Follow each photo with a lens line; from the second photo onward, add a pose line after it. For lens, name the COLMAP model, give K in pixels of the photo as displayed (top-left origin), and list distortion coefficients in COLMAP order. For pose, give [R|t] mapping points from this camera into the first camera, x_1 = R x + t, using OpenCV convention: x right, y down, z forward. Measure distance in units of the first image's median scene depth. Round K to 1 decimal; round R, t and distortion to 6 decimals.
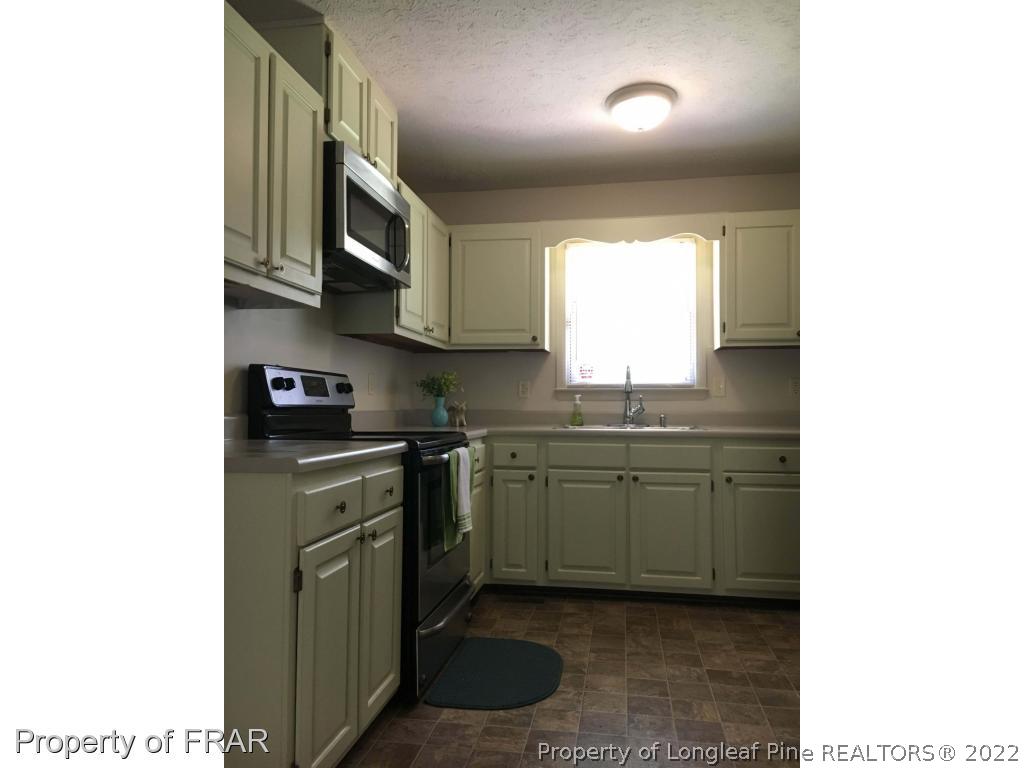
lens RADIAL K [[655.7, 0, 516.7], [0, 655.7, 385.1], [0, 0, 1]] dist [0.078282, -0.100618]
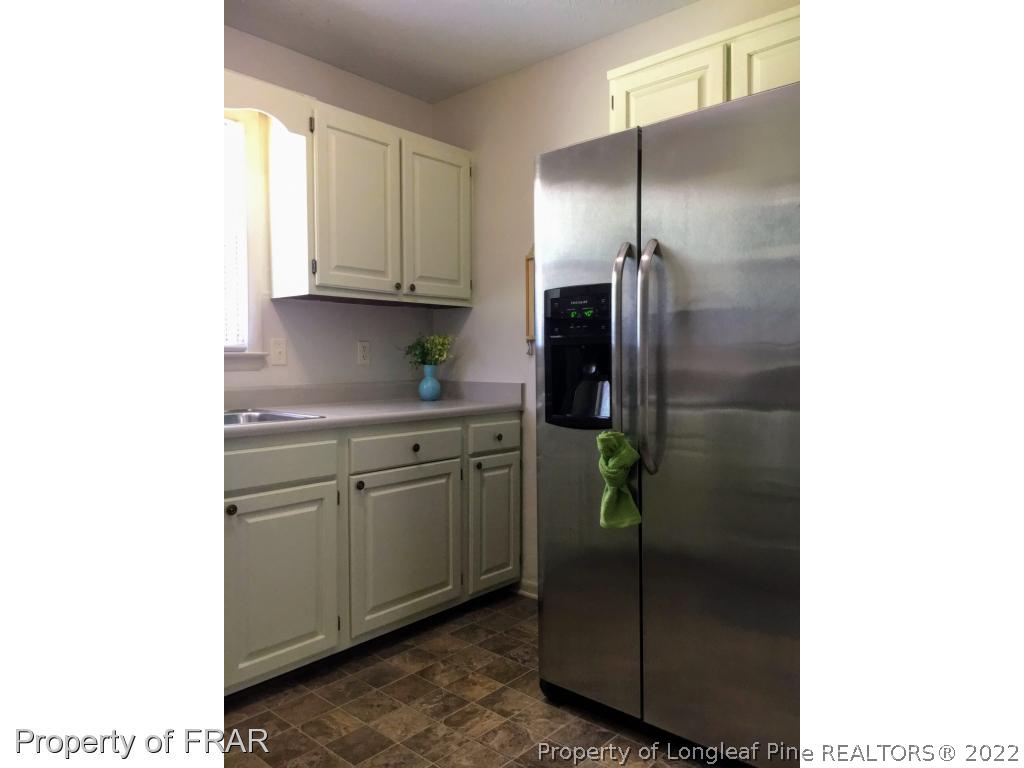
lens RADIAL K [[655.7, 0, 516.7], [0, 655.7, 385.1], [0, 0, 1]] dist [0.078282, -0.100618]
pose [[0.531432, -0.036566, 0.846312, -0.180356], [-0.021618, 0.998157, 0.056701, -0.007716], [-0.846825, -0.048428, 0.529662, 0.476067]]
